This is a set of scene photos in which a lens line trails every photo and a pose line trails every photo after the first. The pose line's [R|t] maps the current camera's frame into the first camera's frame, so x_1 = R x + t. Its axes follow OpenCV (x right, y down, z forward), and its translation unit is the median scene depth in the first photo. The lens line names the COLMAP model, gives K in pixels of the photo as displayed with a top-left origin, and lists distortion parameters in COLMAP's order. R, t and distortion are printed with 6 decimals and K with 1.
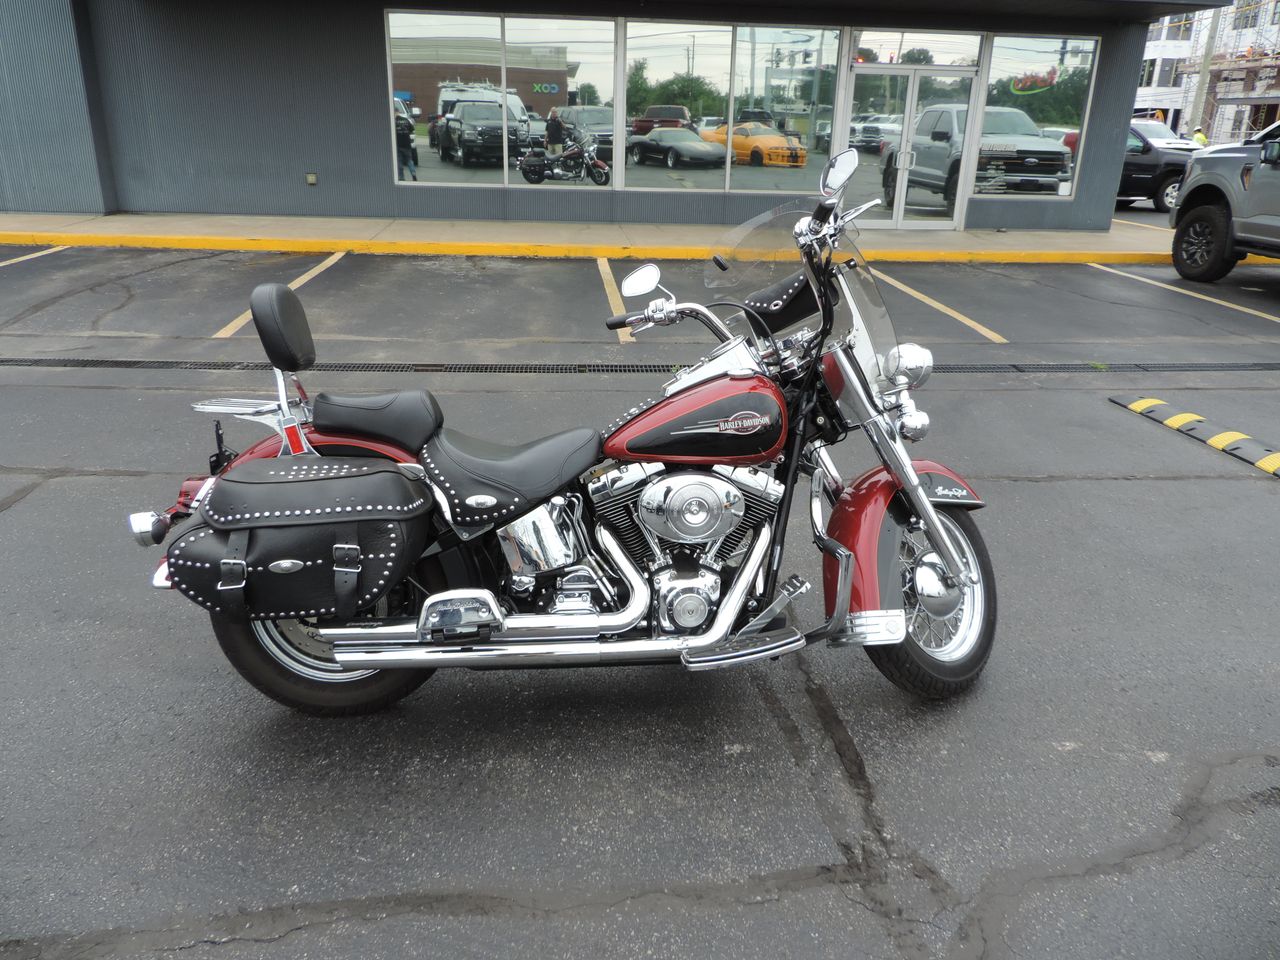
lens RADIAL K [[931.6, 0, 640.4], [0, 931.6, 504.9], [0, 0, 1]] dist [0.078152, -0.004121]
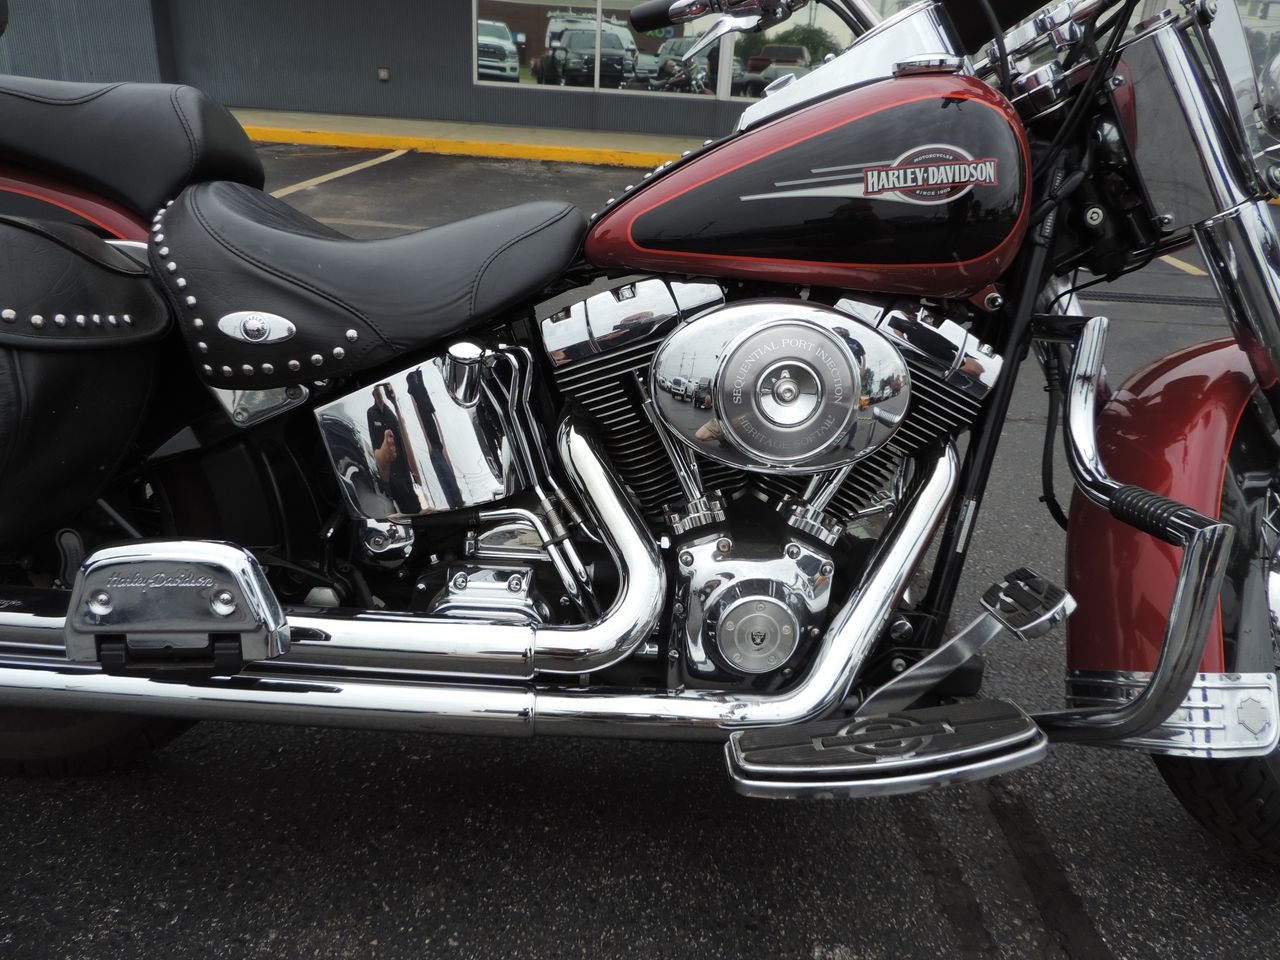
lens RADIAL K [[913.4, 0, 640.0], [0, 913.4, 480.0], [0, 0, 1]] dist [-0.007669, -0.015607]
pose [[0.992471, 0.074176, -0.097460, 0.034905], [-0.072994, 0.997210, 0.015635, 0.040332], [0.098348, -0.008404, 0.995117, 0.570581]]
